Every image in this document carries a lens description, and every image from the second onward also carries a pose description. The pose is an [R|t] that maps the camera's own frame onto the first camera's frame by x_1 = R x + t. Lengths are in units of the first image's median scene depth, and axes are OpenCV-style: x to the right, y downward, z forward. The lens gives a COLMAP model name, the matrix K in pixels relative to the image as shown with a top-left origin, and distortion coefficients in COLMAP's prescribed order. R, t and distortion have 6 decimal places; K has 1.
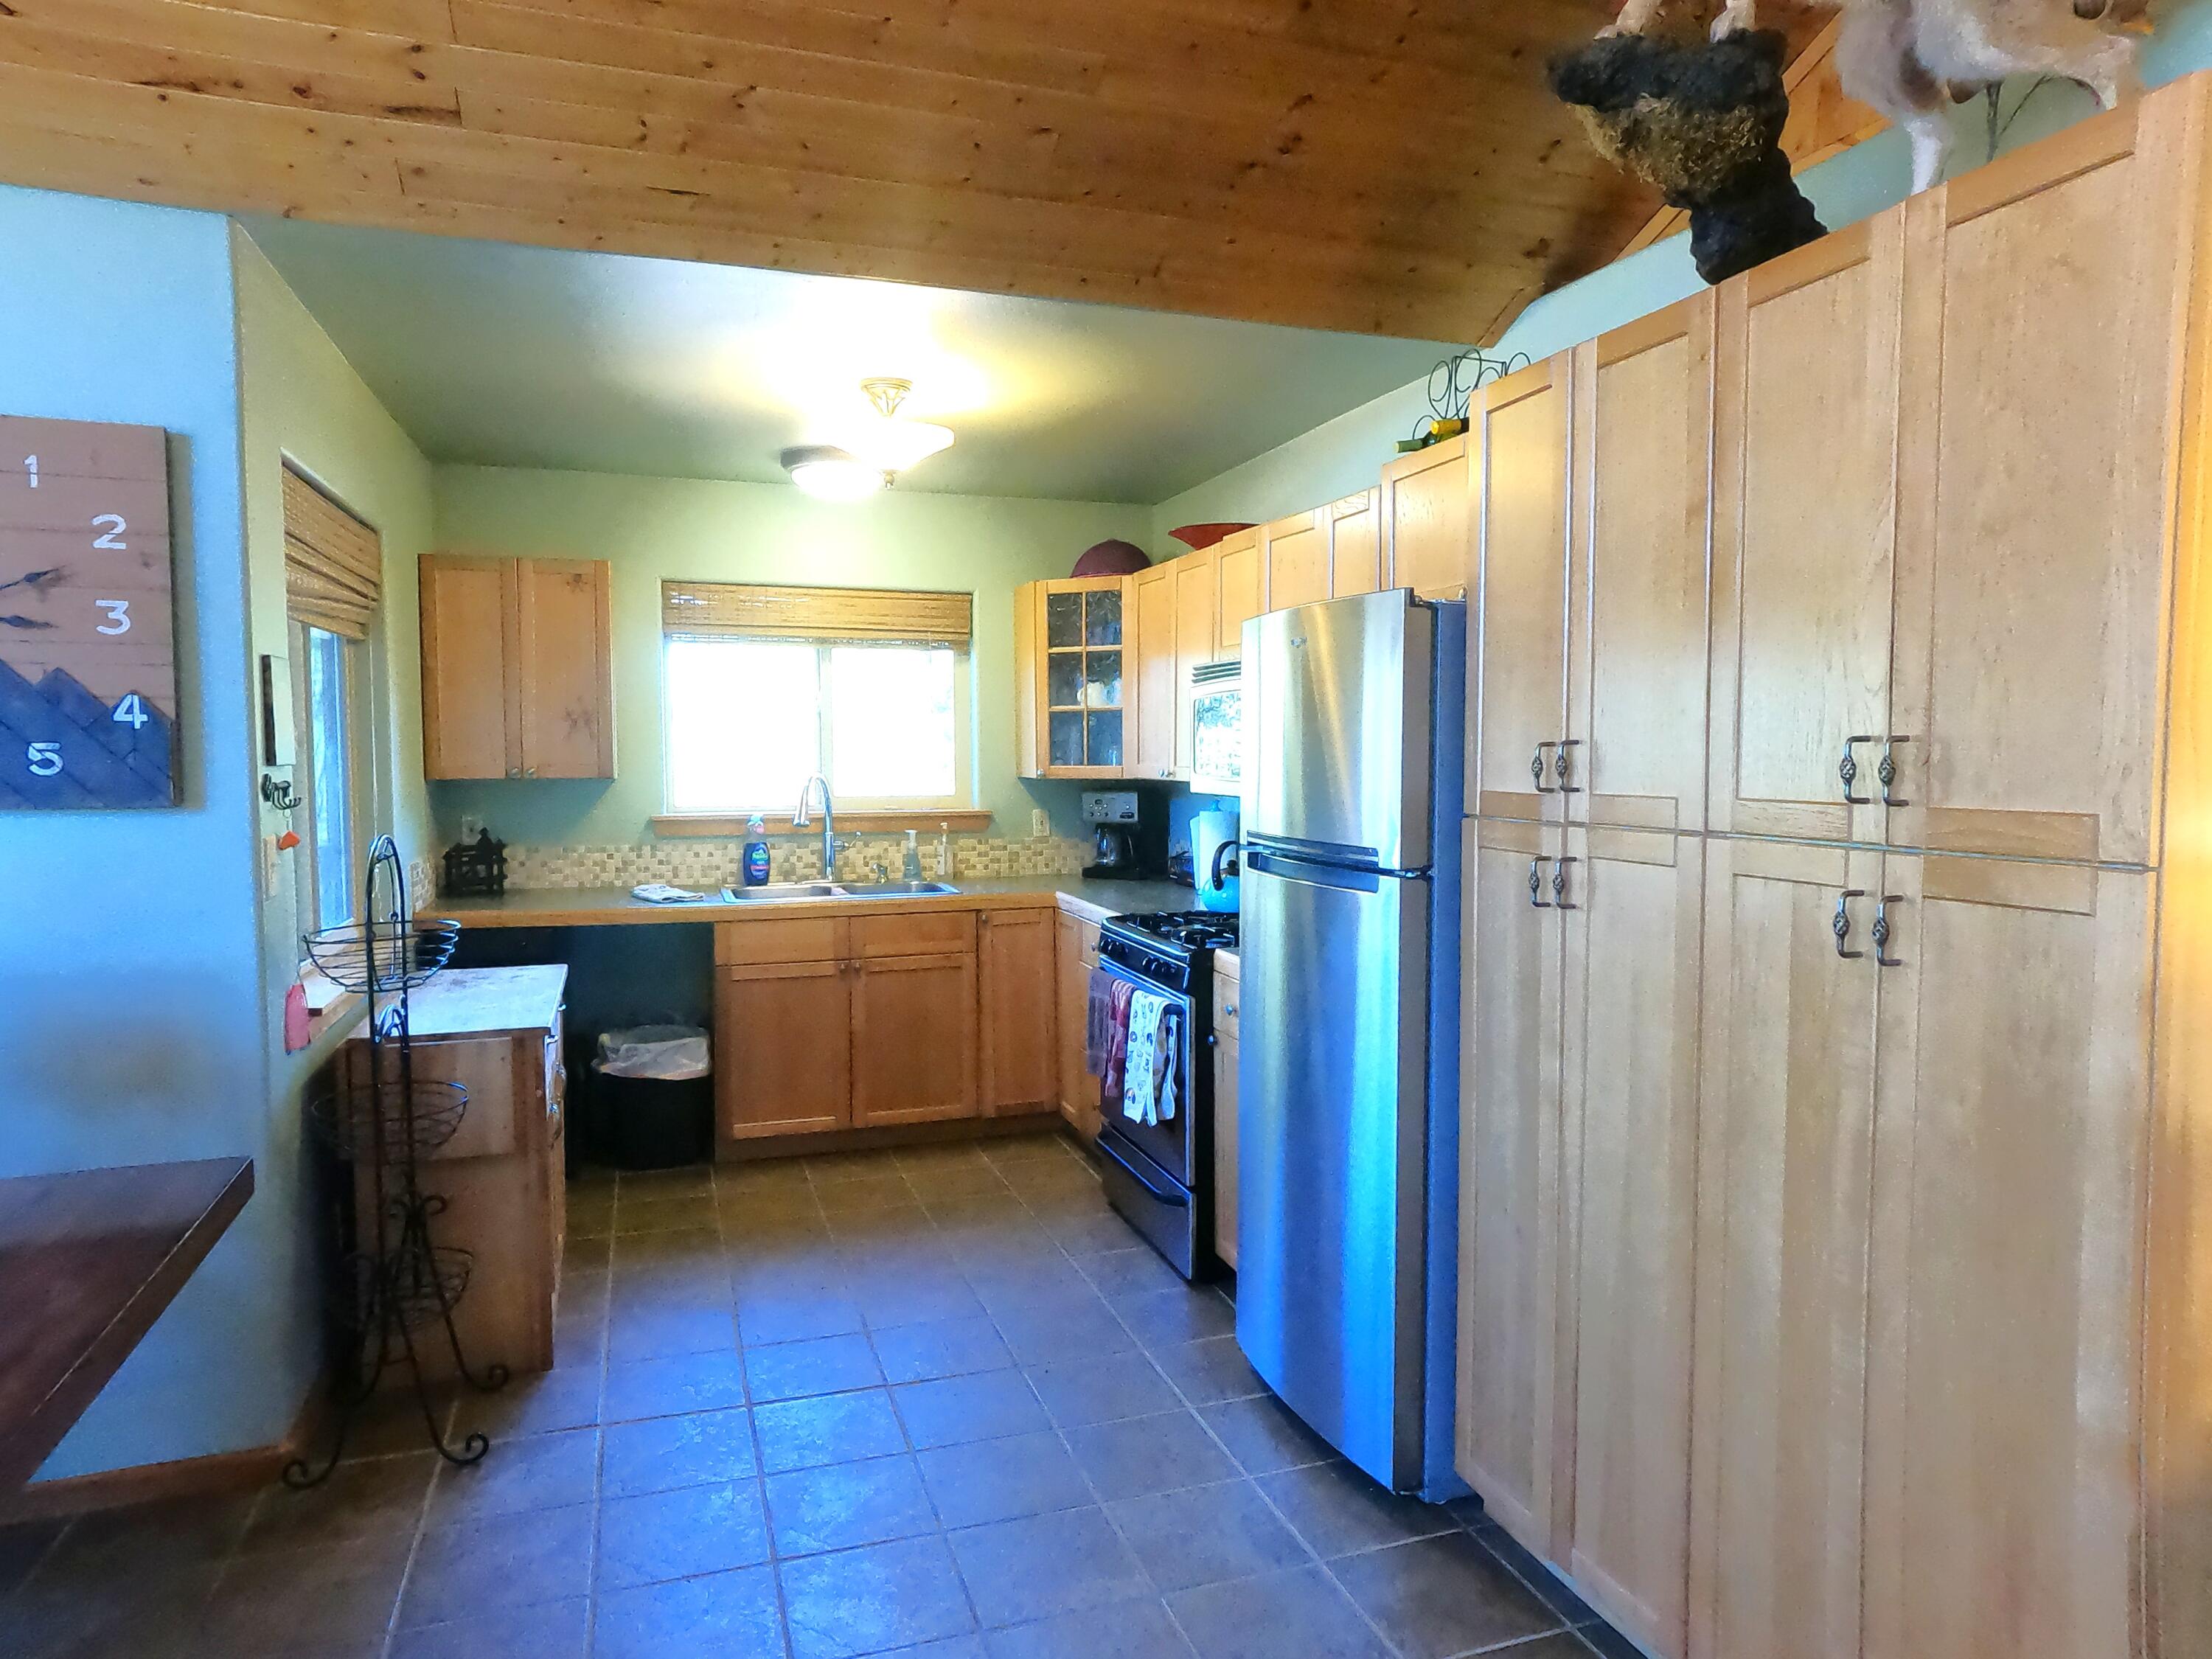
lens RADIAL K [[1406.7, 0, 1117.7], [0, 1406.7, 830.6], [0, 0, 1]] dist [-0.004679, 0.000702]
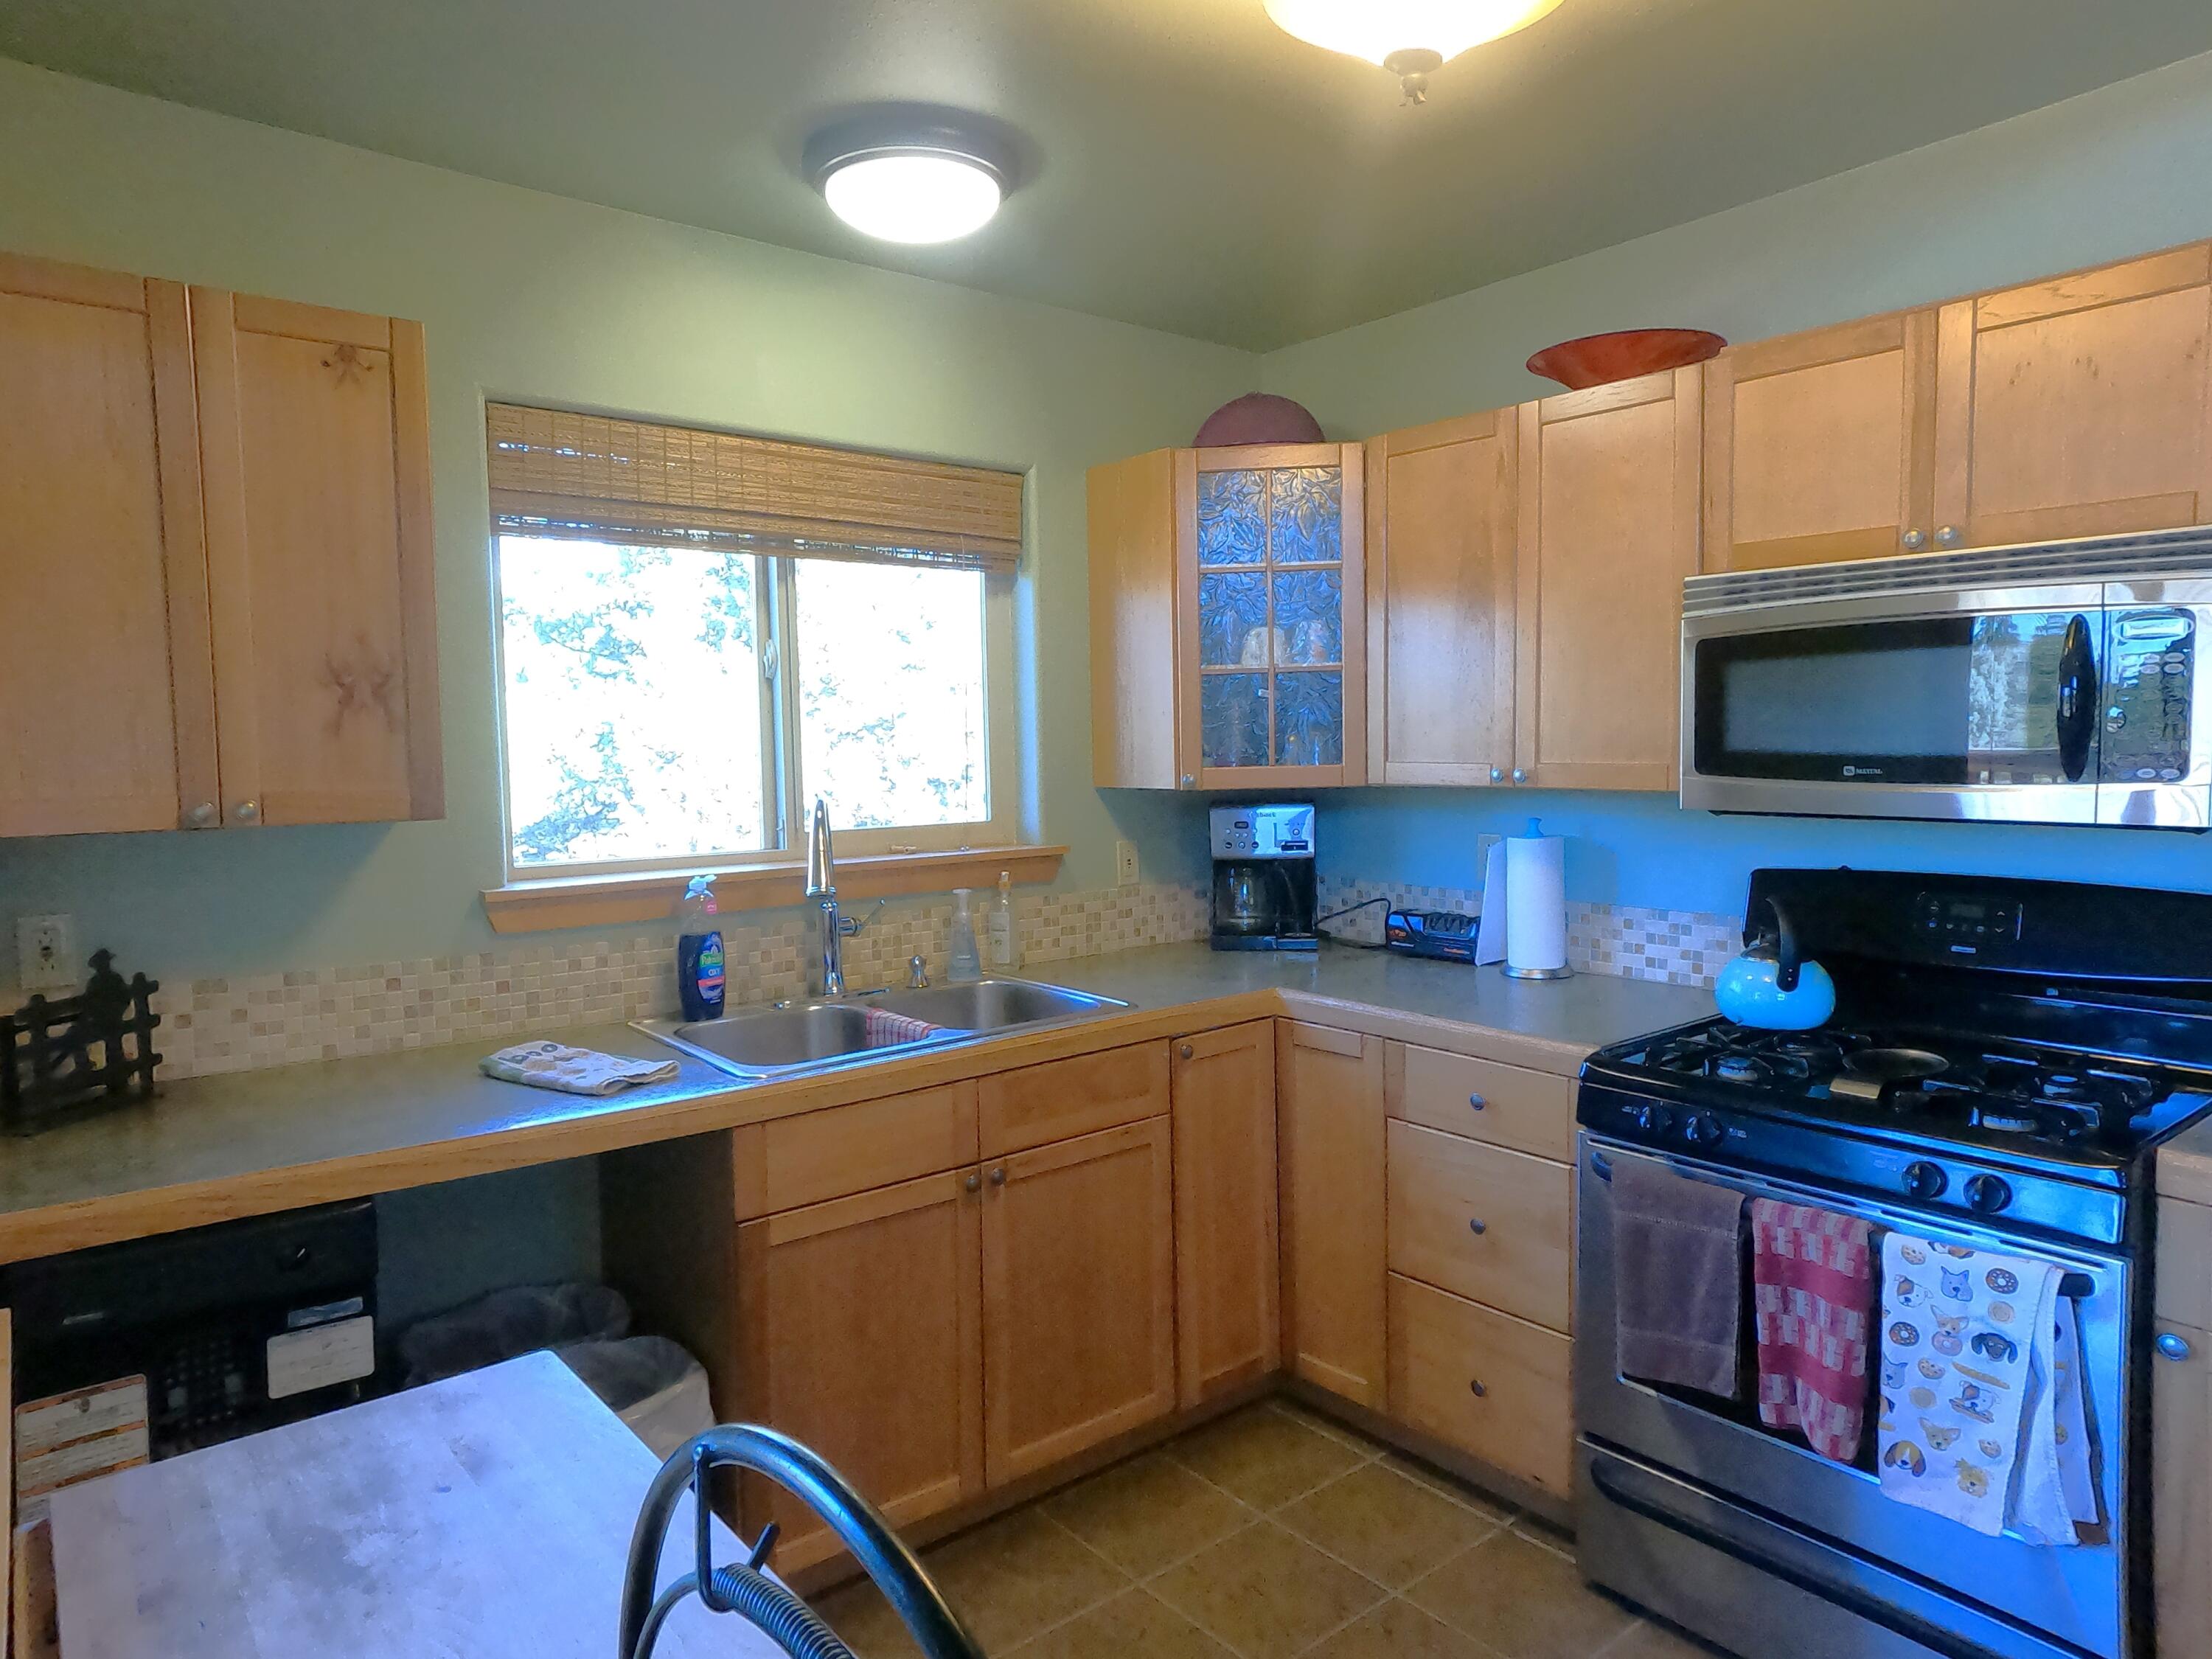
lens RADIAL K [[1406.7, 0, 1097.7], [0, 1406.7, 824.7], [0, 0, 1]] dist [-0.004679, 0.000702]
pose [[0.931503, -0.034087, 0.362132, -0.309500], [0.030931, 0.999416, 0.014511, -0.033420], [-0.362415, -0.002316, 0.932014, 0.484373]]
